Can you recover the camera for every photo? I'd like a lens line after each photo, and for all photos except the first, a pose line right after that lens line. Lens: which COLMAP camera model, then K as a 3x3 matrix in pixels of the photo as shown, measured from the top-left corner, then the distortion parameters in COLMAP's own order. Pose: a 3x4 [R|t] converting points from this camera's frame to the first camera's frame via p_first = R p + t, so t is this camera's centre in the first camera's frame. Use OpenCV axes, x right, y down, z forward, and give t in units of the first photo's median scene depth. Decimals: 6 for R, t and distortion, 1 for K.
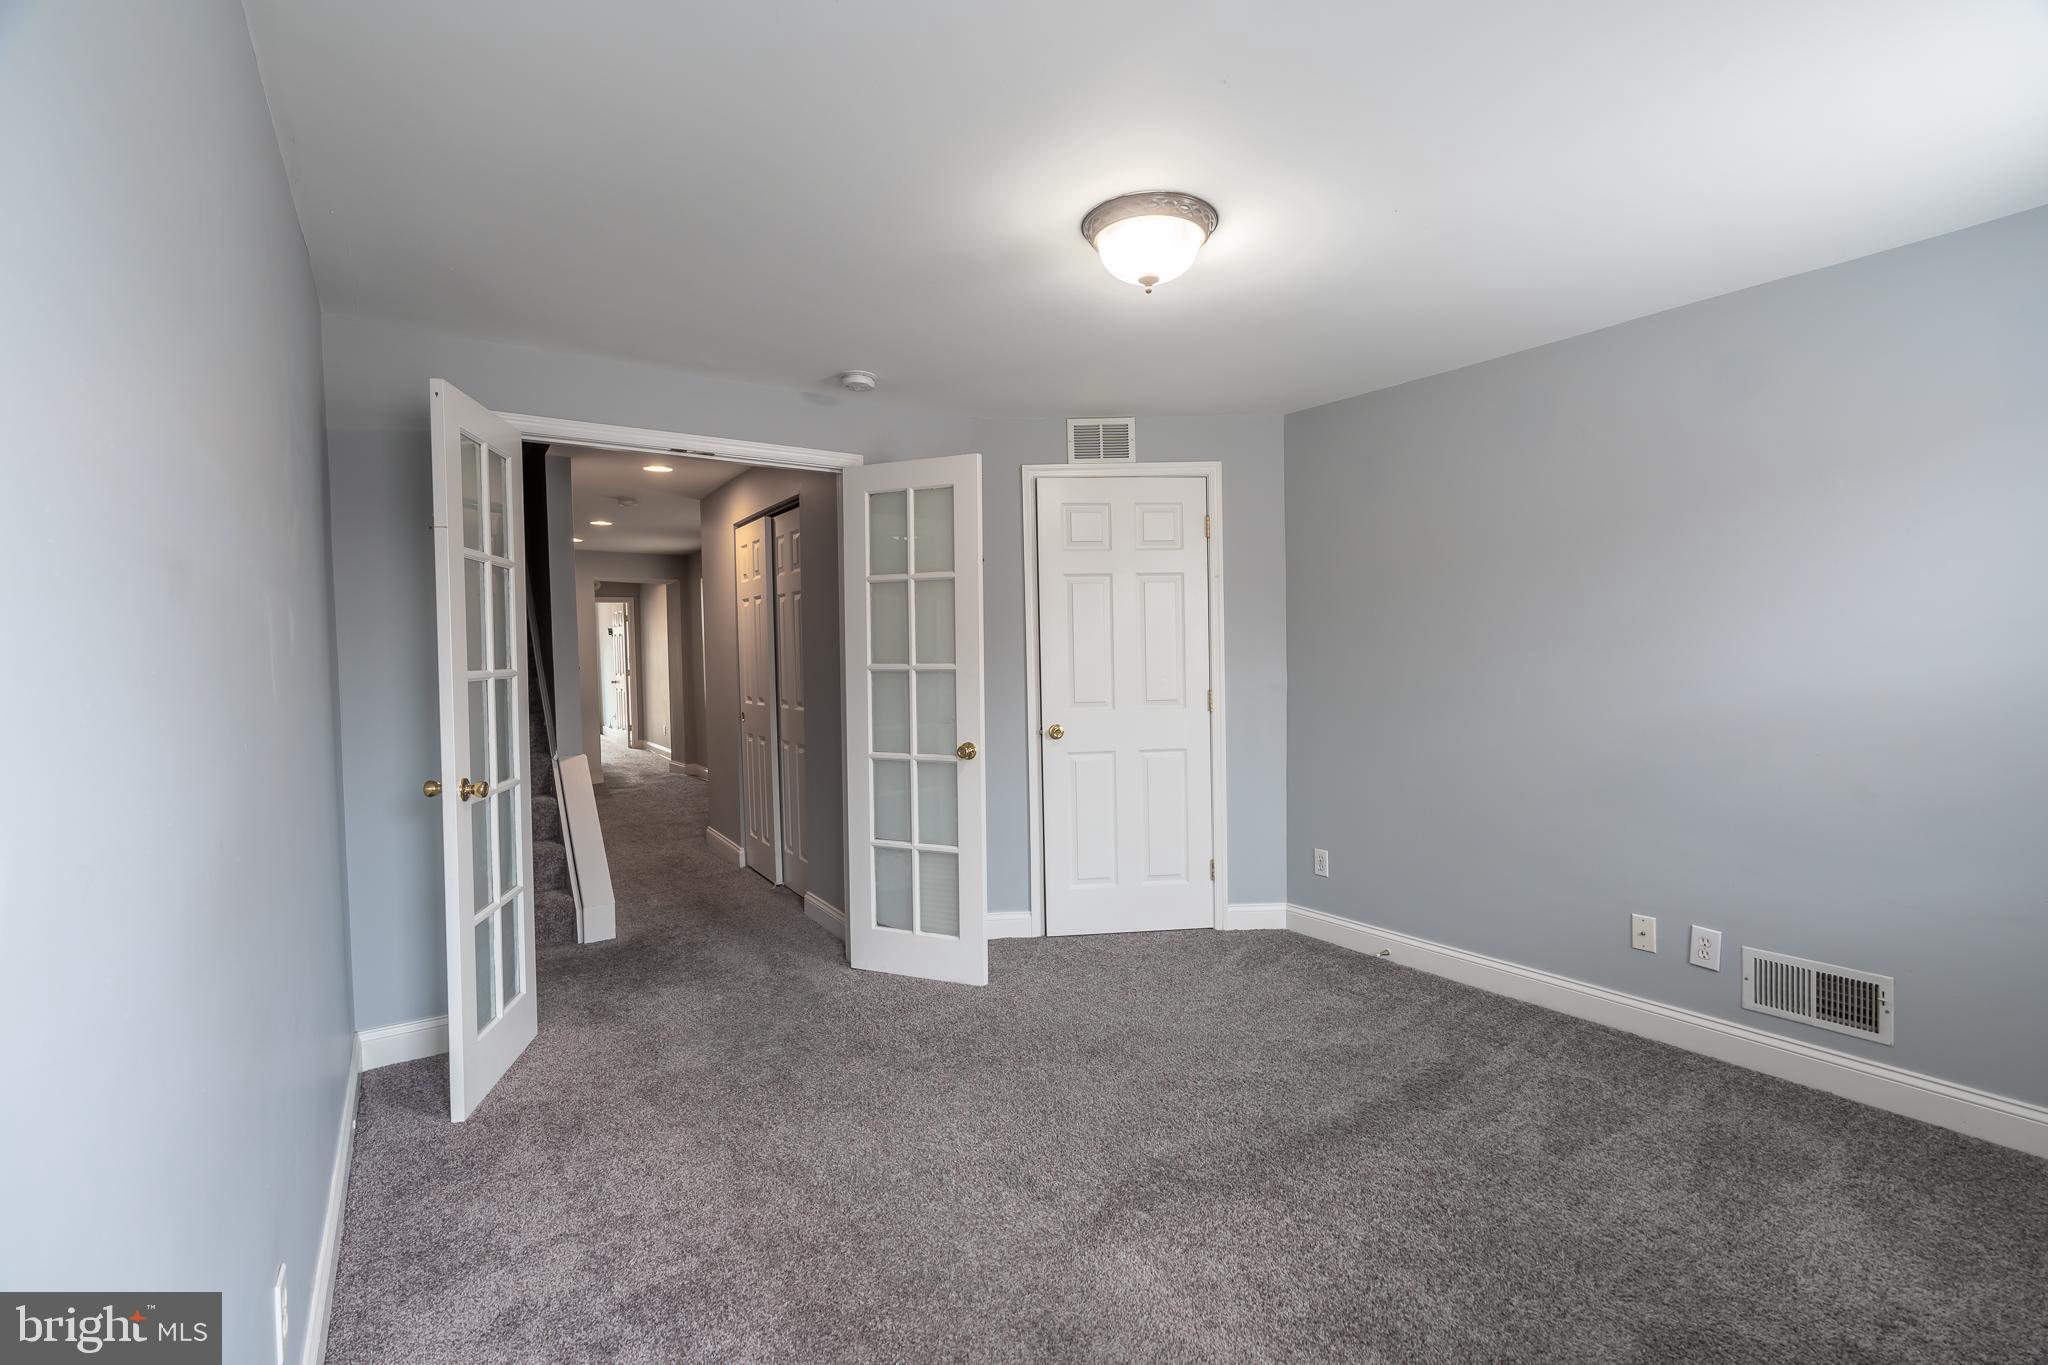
lens RADIAL K [[970.6, 0, 1028.4], [0, 970.6, 665.9], [0, 0, 1]] dist [-0.001936, -0.000305]
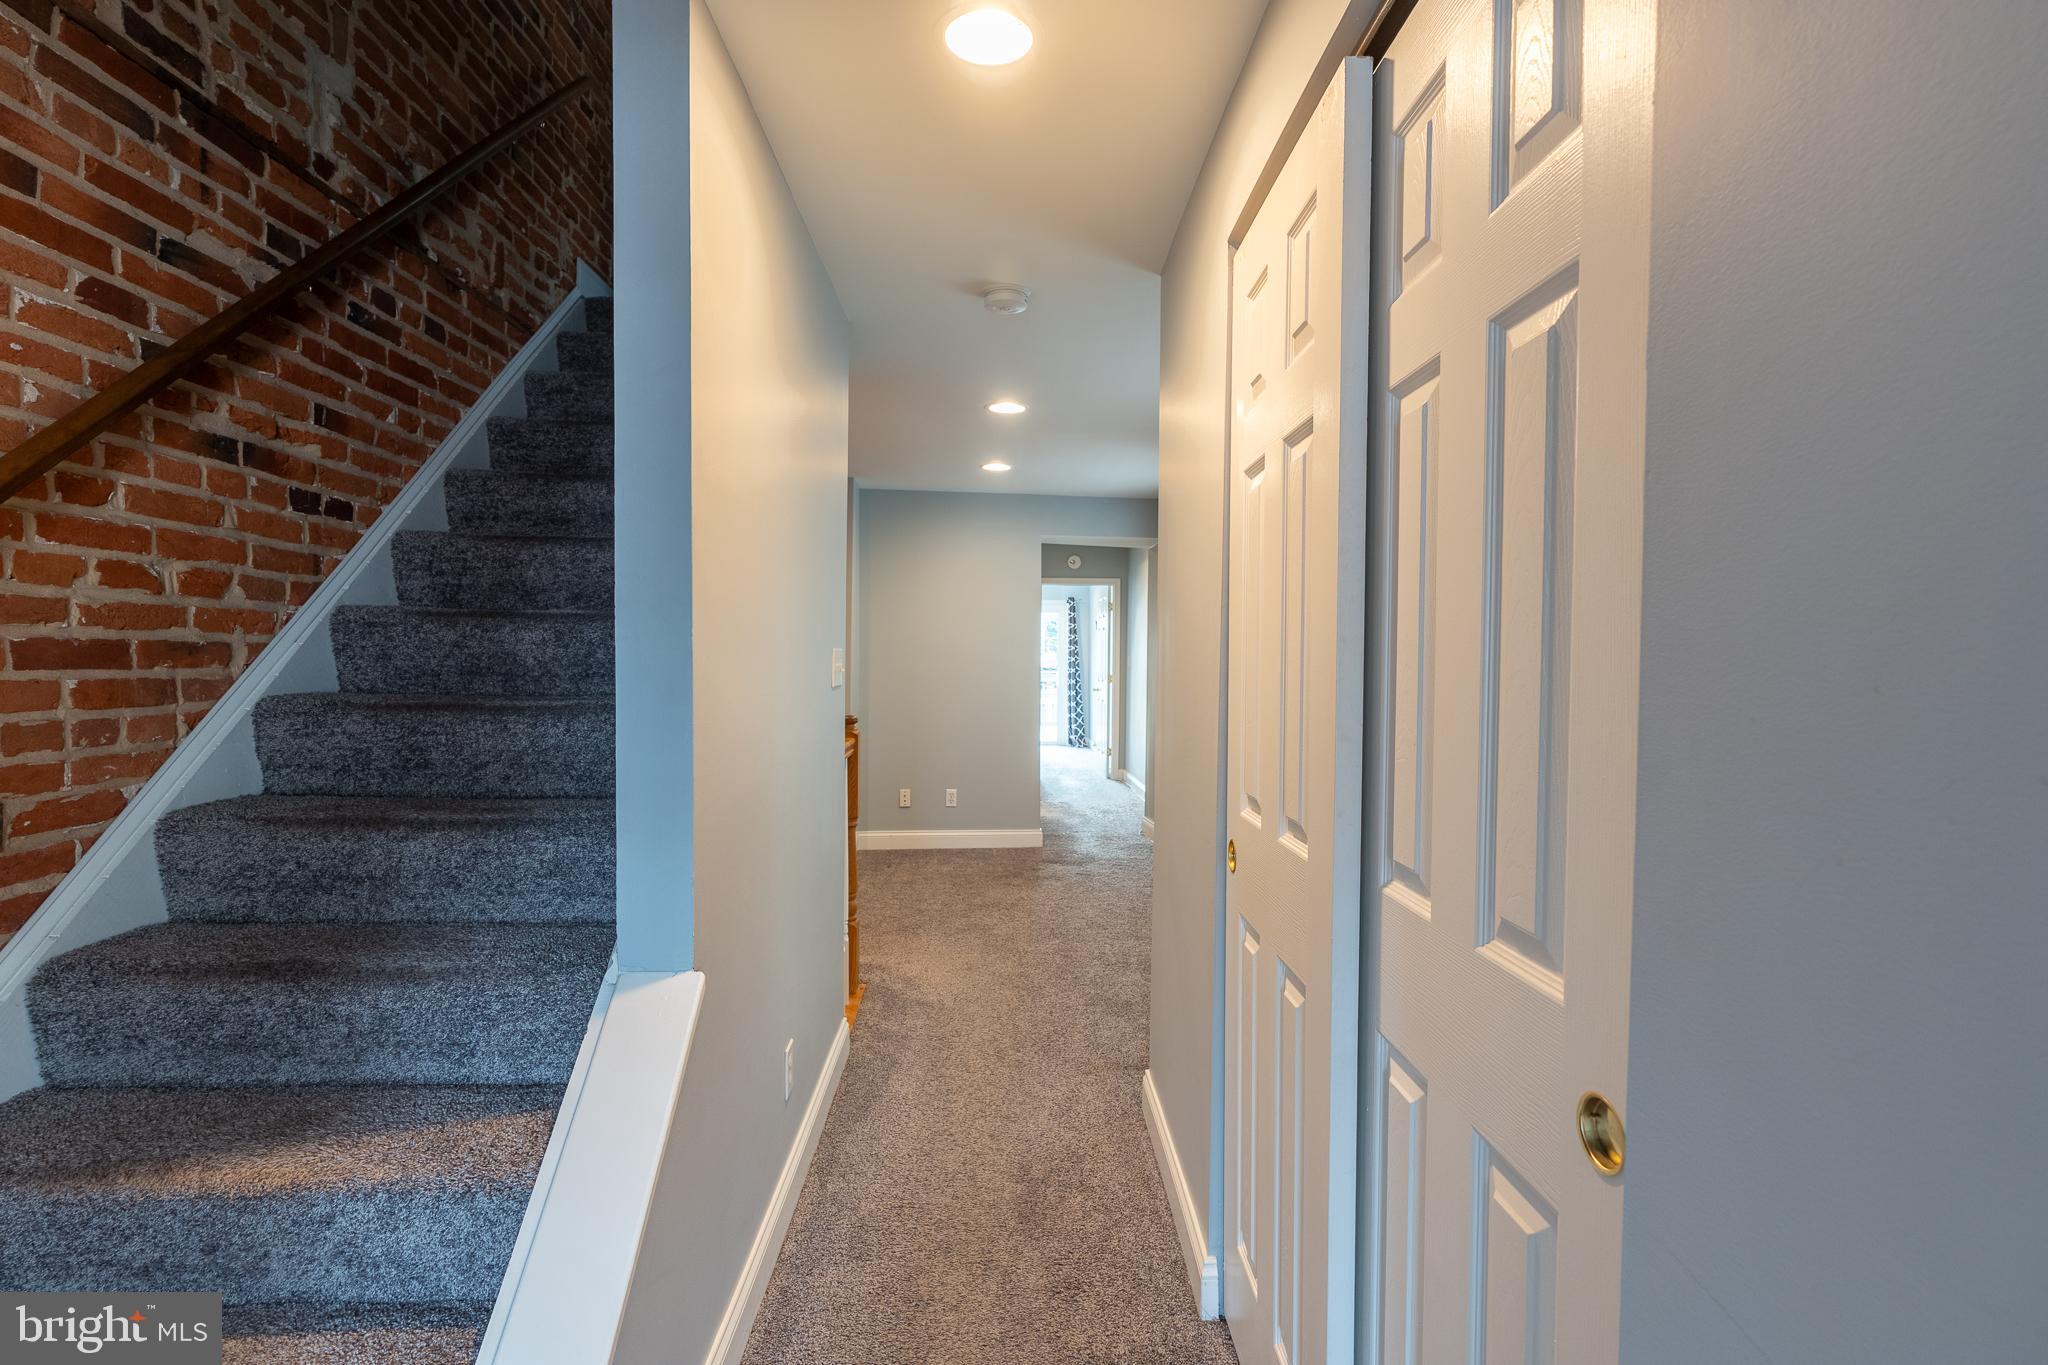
lens RADIAL K [[970.6, 0, 1028.4], [0, 970.6, 665.9], [0, 0, 1]] dist [-0.001936, -0.000305]
pose [[0.864187, 0.037499, -0.501771, -0.224028], [-0.041716, 0.999126, 0.002821, -0.006320], [0.501438, 0.018494, 0.864996, 0.793831]]
